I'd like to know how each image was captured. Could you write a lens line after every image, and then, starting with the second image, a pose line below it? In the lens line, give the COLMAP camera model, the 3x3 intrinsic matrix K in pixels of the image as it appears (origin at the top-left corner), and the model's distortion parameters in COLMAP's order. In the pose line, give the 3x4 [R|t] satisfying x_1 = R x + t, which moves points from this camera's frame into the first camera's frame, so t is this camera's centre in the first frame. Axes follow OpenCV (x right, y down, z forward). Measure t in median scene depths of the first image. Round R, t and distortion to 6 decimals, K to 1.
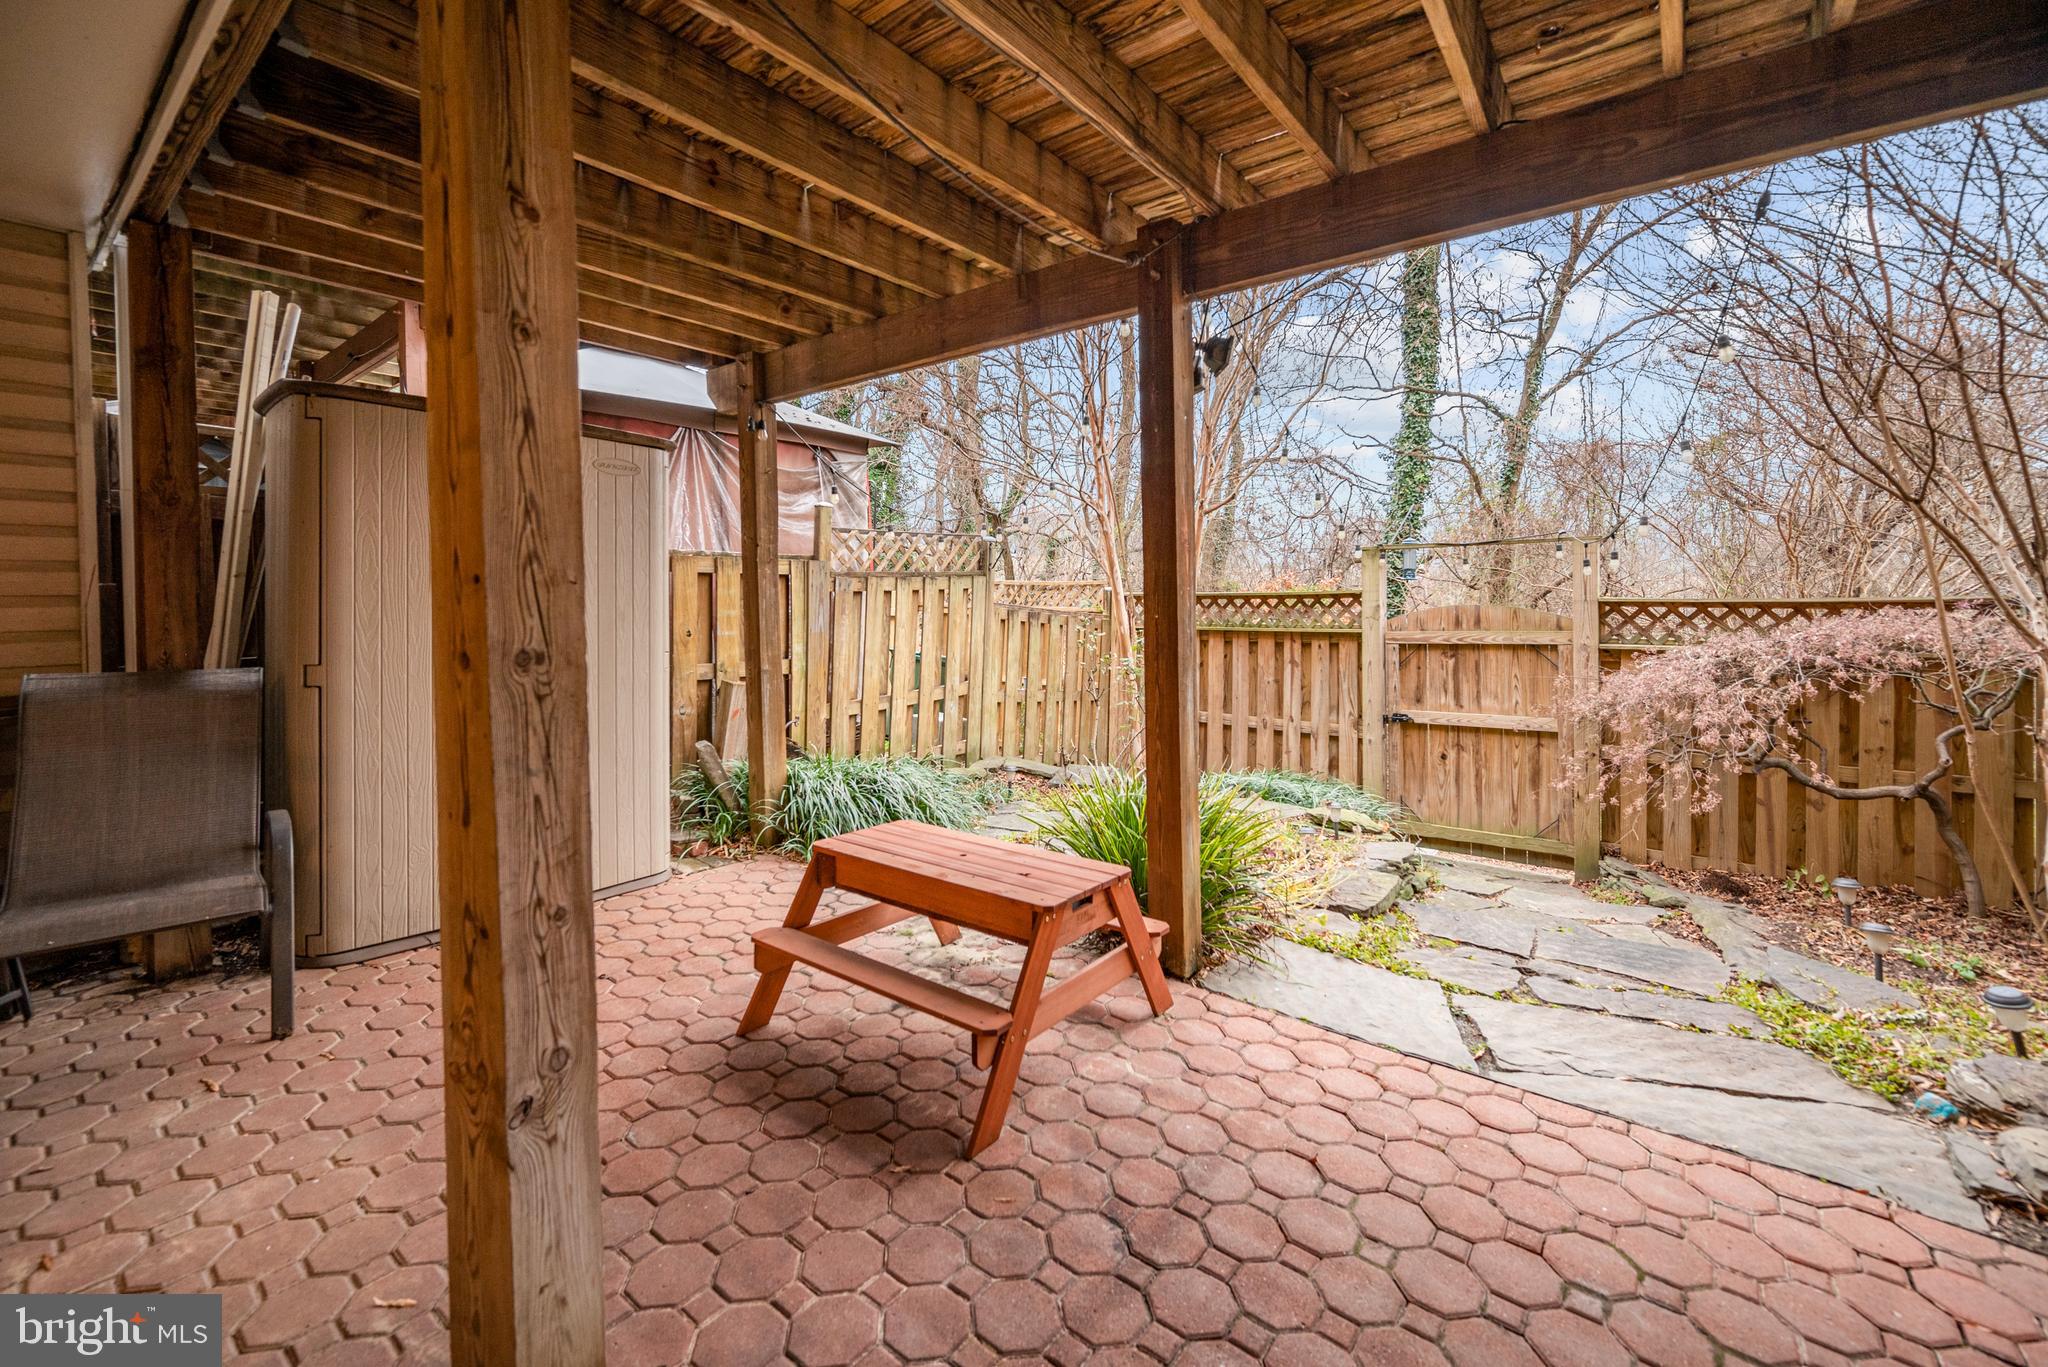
lens RADIAL K [[814.7, 0, 998.0], [0, 814.7, 588.1], [0, 0, 1]] dist [-0.001397, -0.000062]
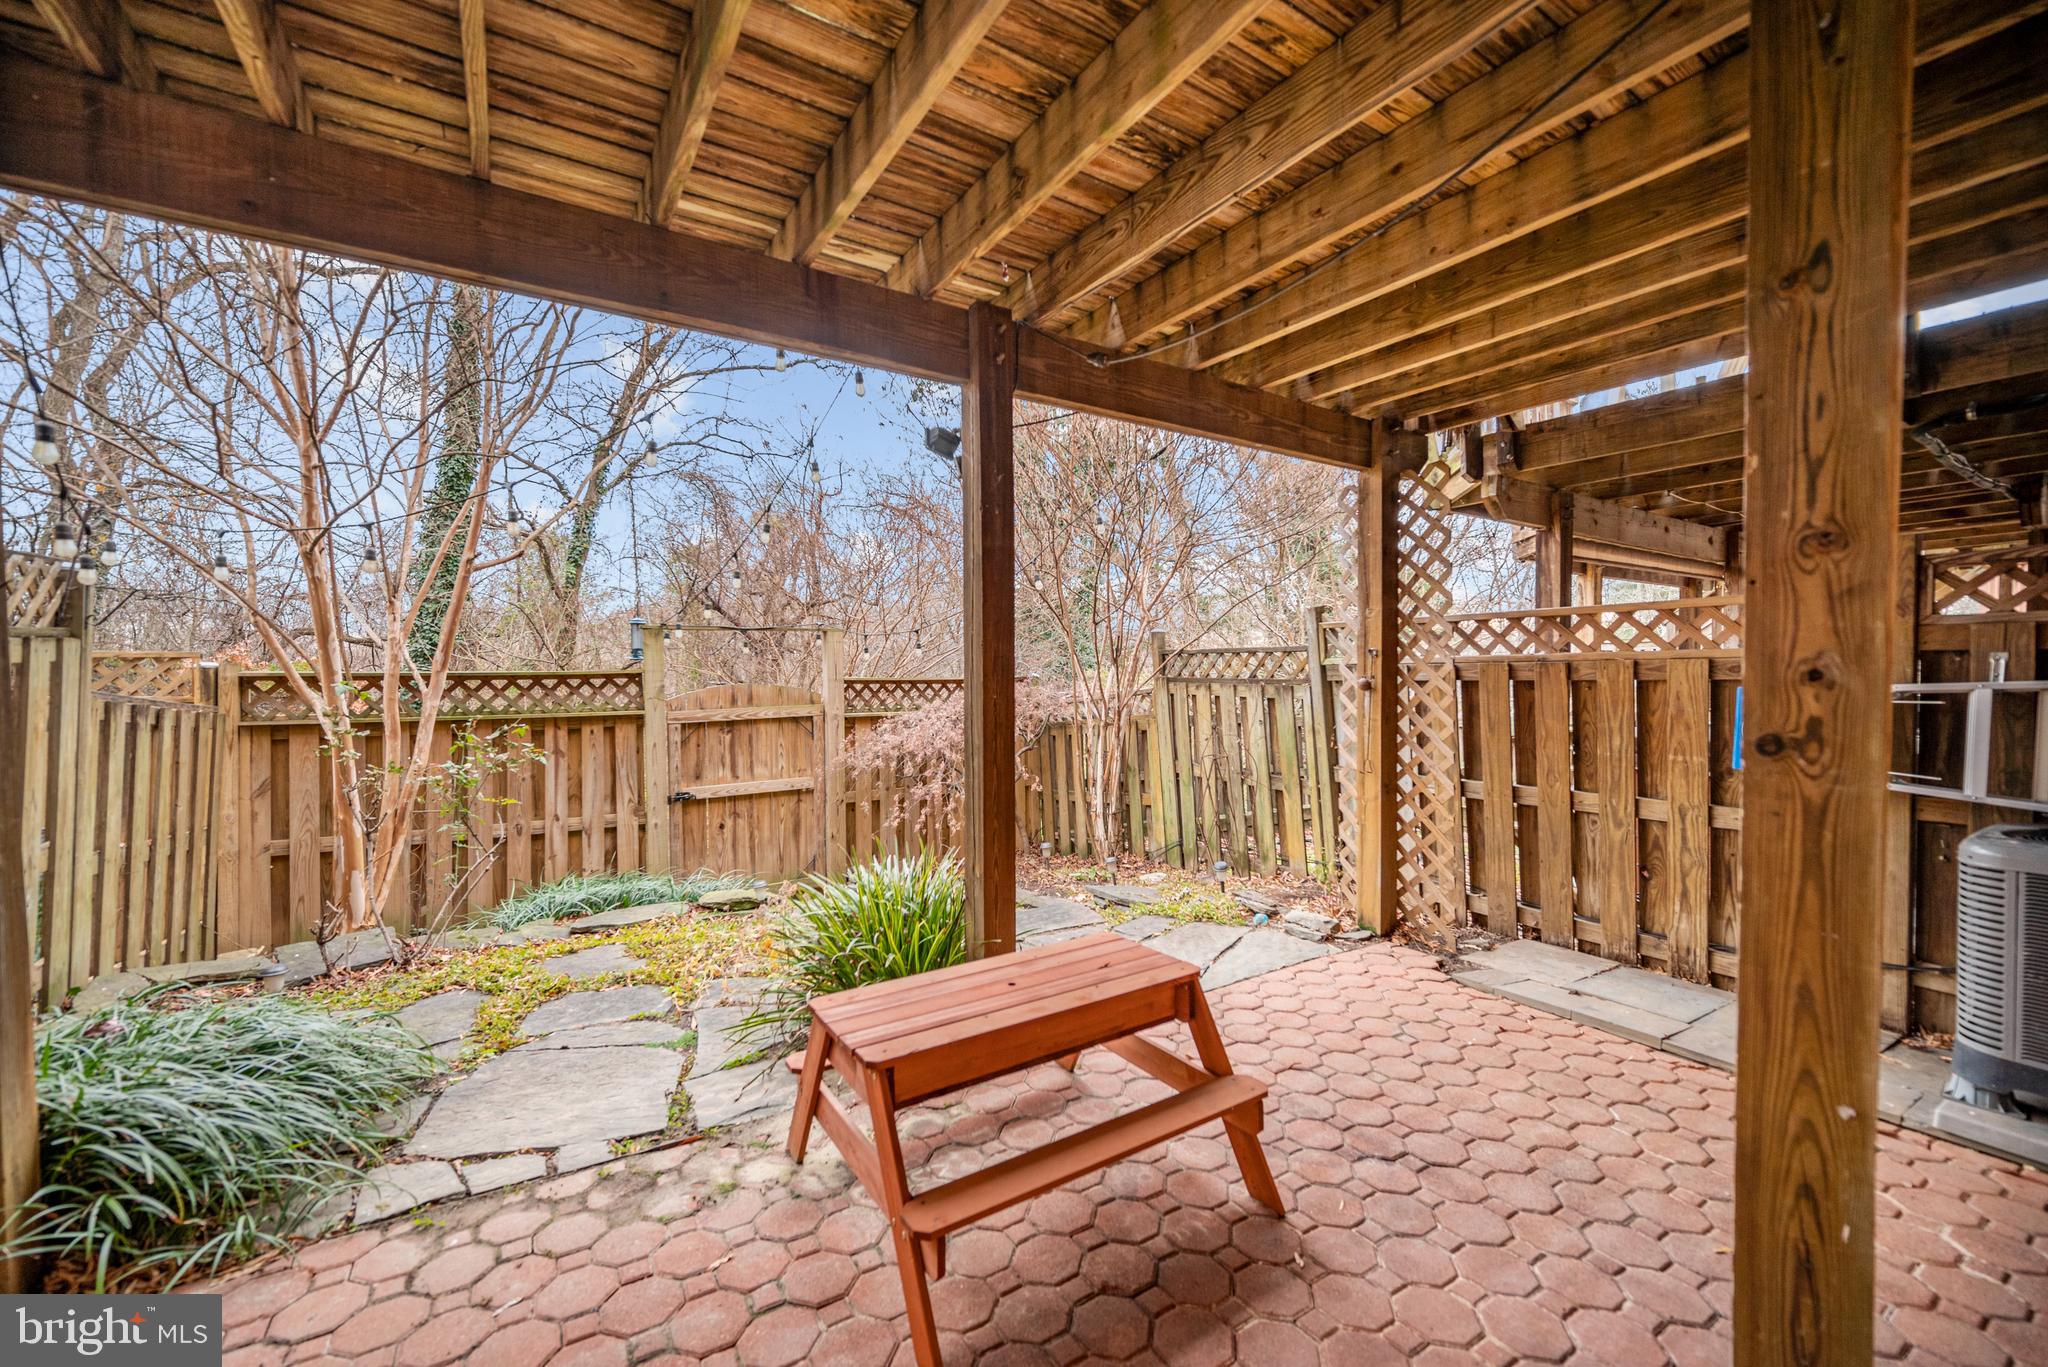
lens RADIAL K [[814.7, 0, 1015.4], [0, 814.7, 680.5], [0, 0, 1]] dist [-0.001397, -0.000062]
pose [[0.339872, -0.006621, 0.940448, -0.318340], [-0.009176, 0.999904, 0.010355, 0.001190], [-0.940427, -0.012149, 0.339779, 0.273703]]
